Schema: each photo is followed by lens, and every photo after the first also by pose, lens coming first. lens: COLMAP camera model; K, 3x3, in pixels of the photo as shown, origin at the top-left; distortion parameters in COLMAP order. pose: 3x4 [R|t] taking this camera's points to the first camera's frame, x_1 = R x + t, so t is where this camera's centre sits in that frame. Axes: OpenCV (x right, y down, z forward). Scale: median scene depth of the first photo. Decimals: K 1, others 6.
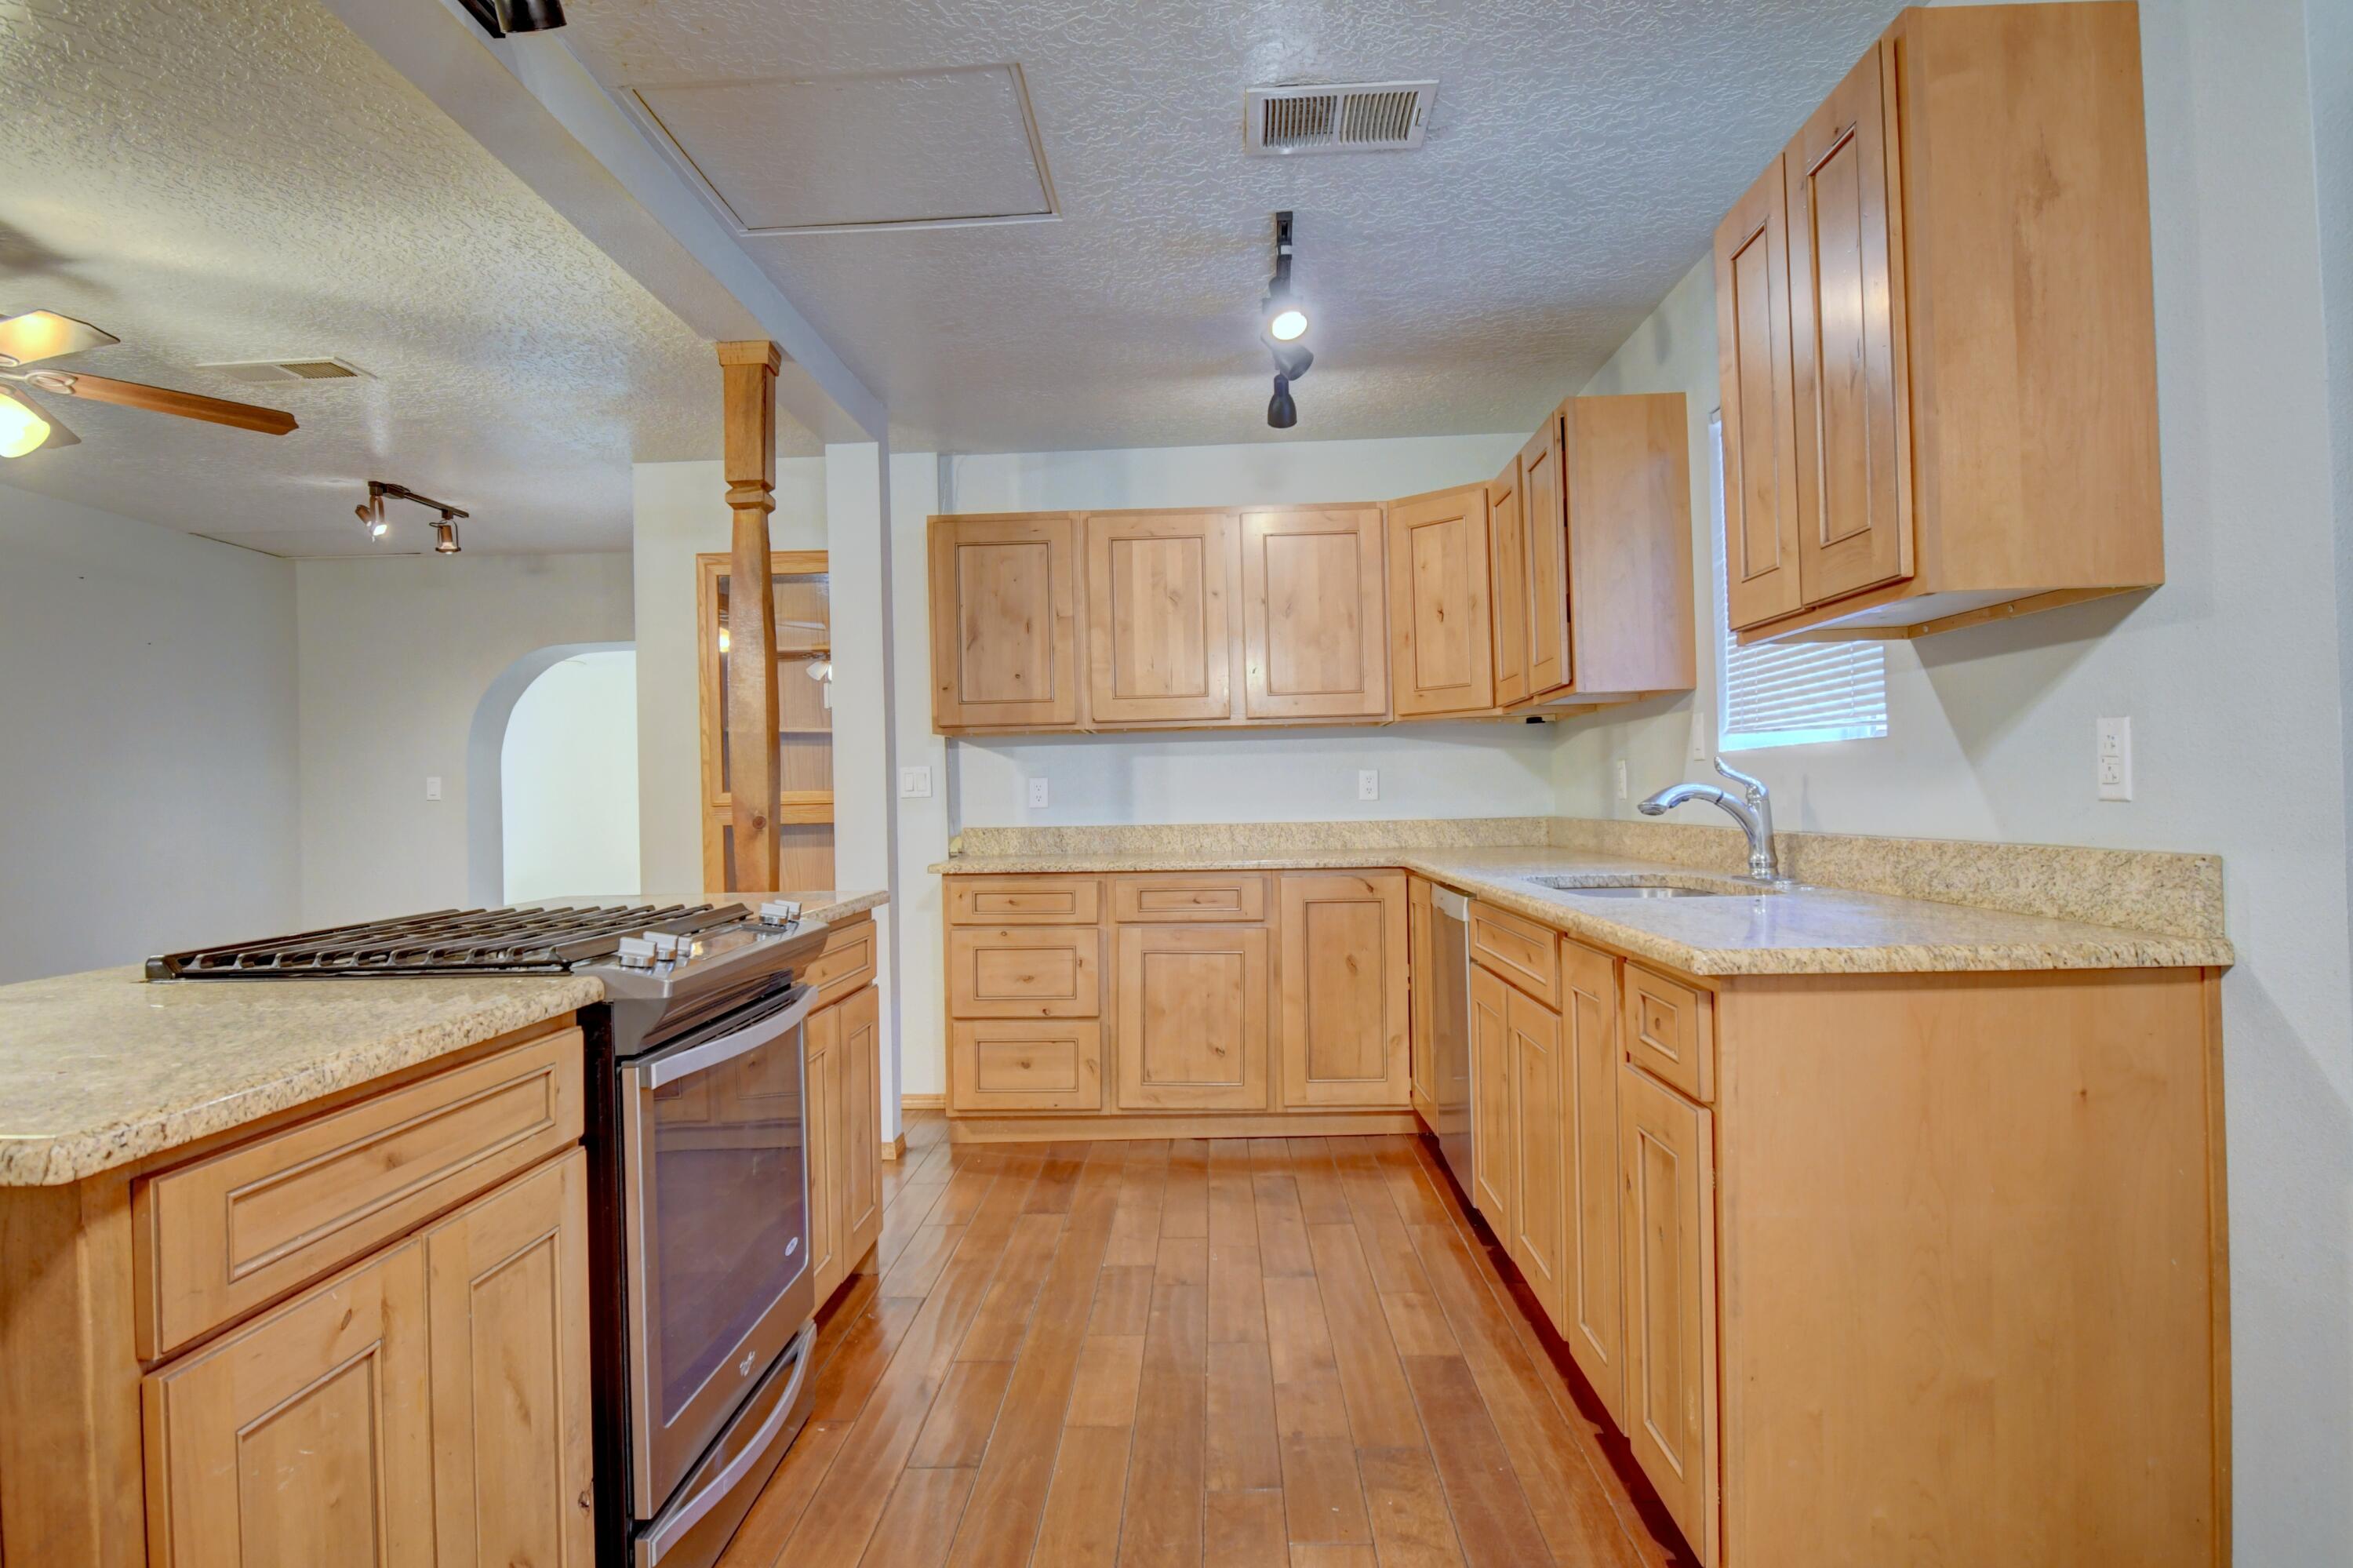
lens RADIAL K [[1384.2, 0, 1172.8], [0, 1384.2, 795.4], [0, 0, 1]] dist [0.004598, 0.000201]
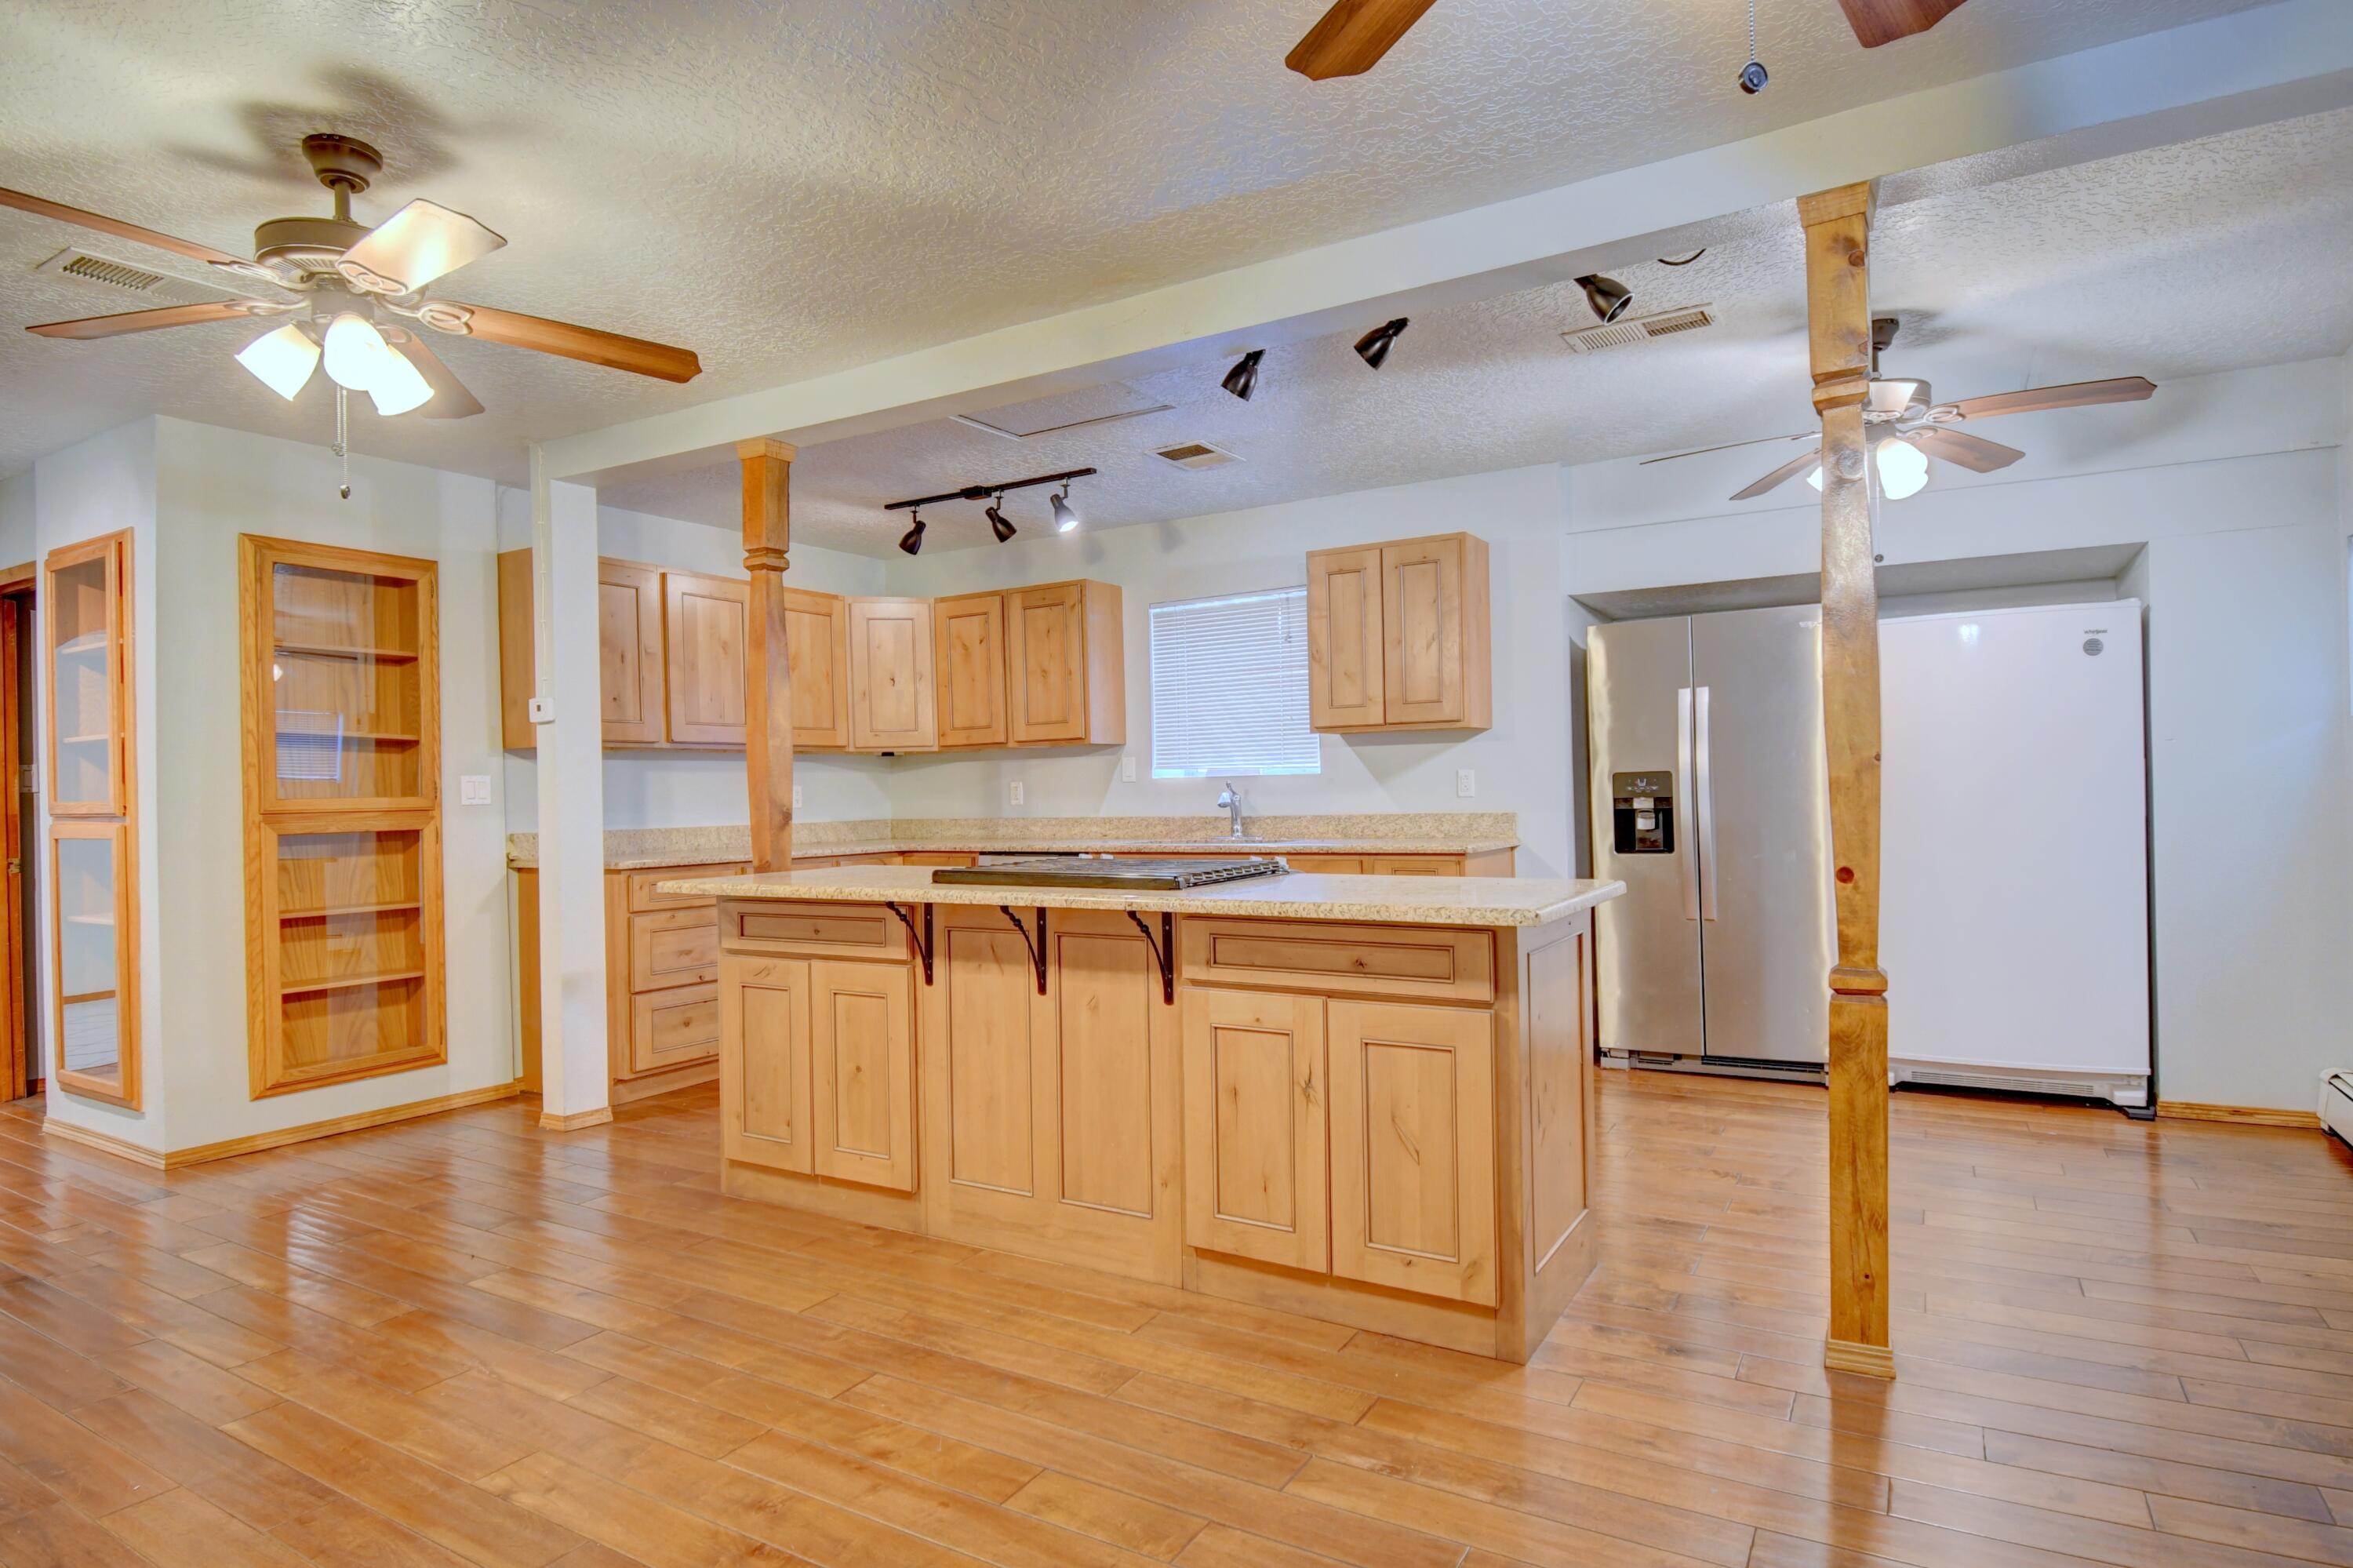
lens RADIAL K [[1284.5, 0, 1177.1], [0, 1284.5, 782.0], [0, 0, 1]] dist [-0.000247, -0.000039]
pose [[0.496691, 0.017836, 0.867744, -0.873083], [0.009223, 0.999624, -0.025826, 0.015859], [-0.867878, 0.020831, 0.496340, 0.063899]]
